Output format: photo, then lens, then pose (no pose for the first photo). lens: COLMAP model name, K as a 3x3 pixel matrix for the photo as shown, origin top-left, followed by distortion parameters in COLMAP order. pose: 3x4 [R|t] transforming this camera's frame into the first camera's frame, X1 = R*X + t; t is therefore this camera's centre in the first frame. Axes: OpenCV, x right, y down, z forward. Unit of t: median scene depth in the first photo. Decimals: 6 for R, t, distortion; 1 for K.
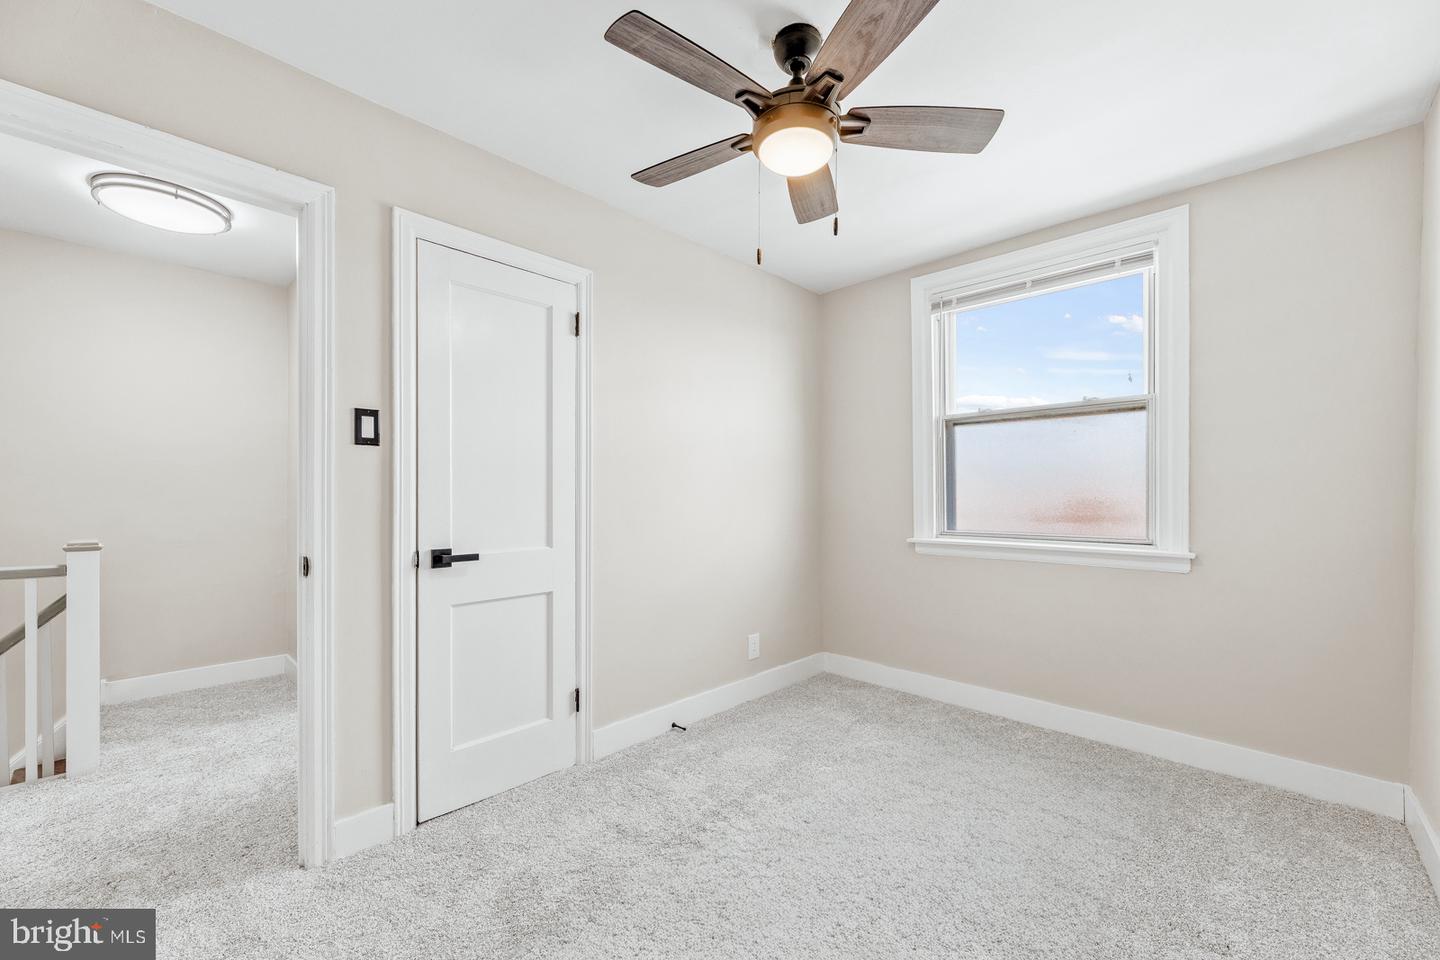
lens RADIAL K [[581.5, 0, 722.3], [0, 581.5, 499.6], [0, 0, 1]] dist [-0.000429, -0.000026]
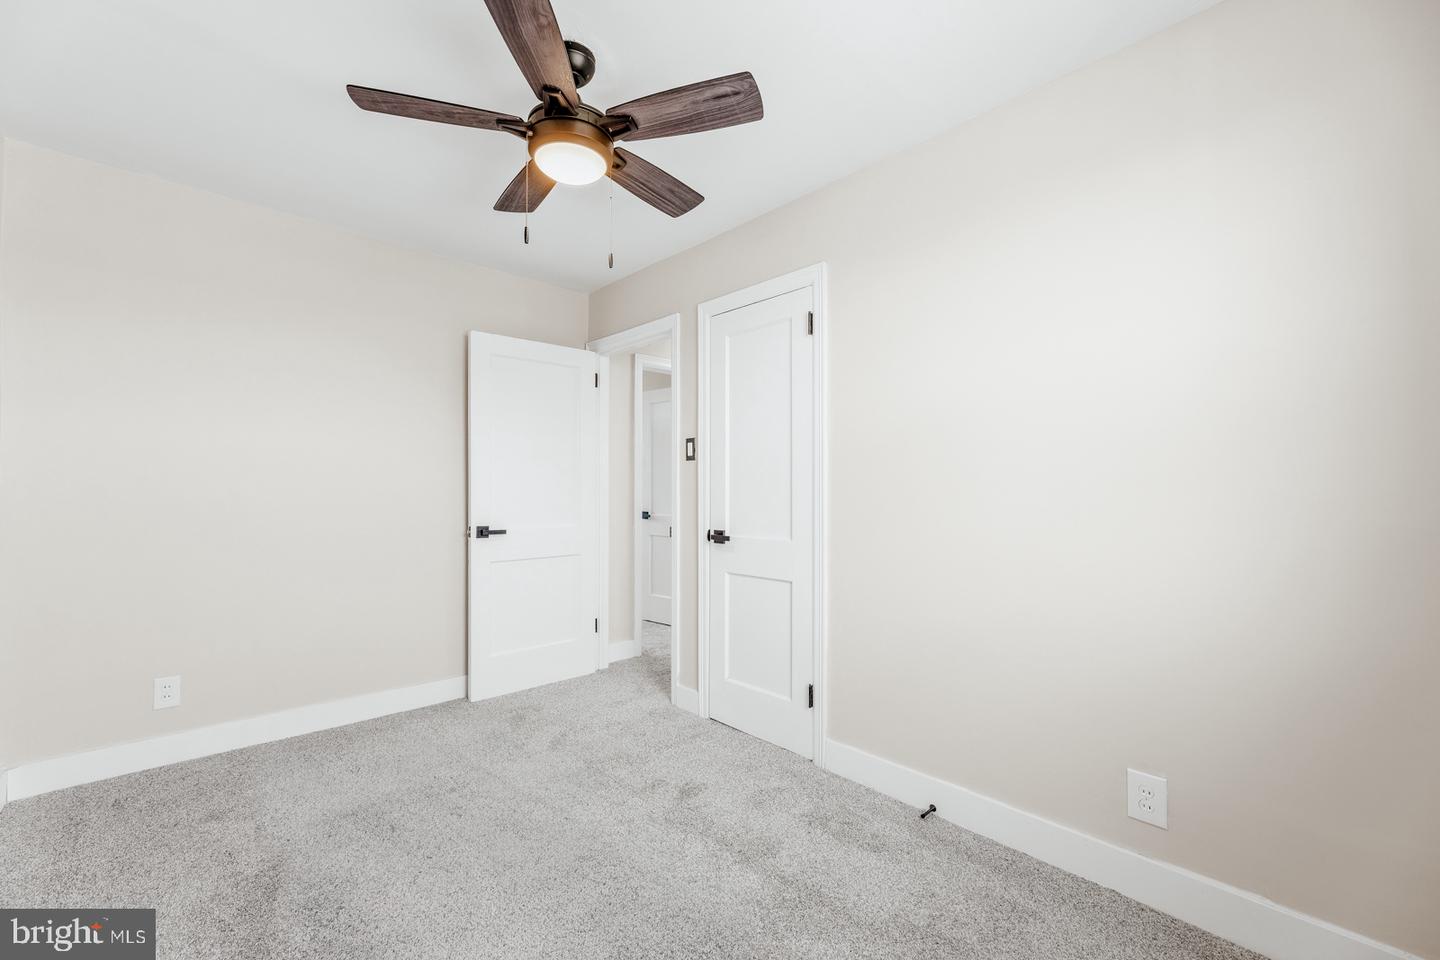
lens RADIAL K [[584.6, 0, 720.0], [0, 584.6, 480.0], [0, 0, 1]] dist [0.003969, 0.000301]
pose [[-0.037195, -0.010156, -0.999256, 0.794524], [-0.001128, 0.999948, -0.010121, -0.018674], [0.999307, 0.000751, -0.037204, 0.908656]]
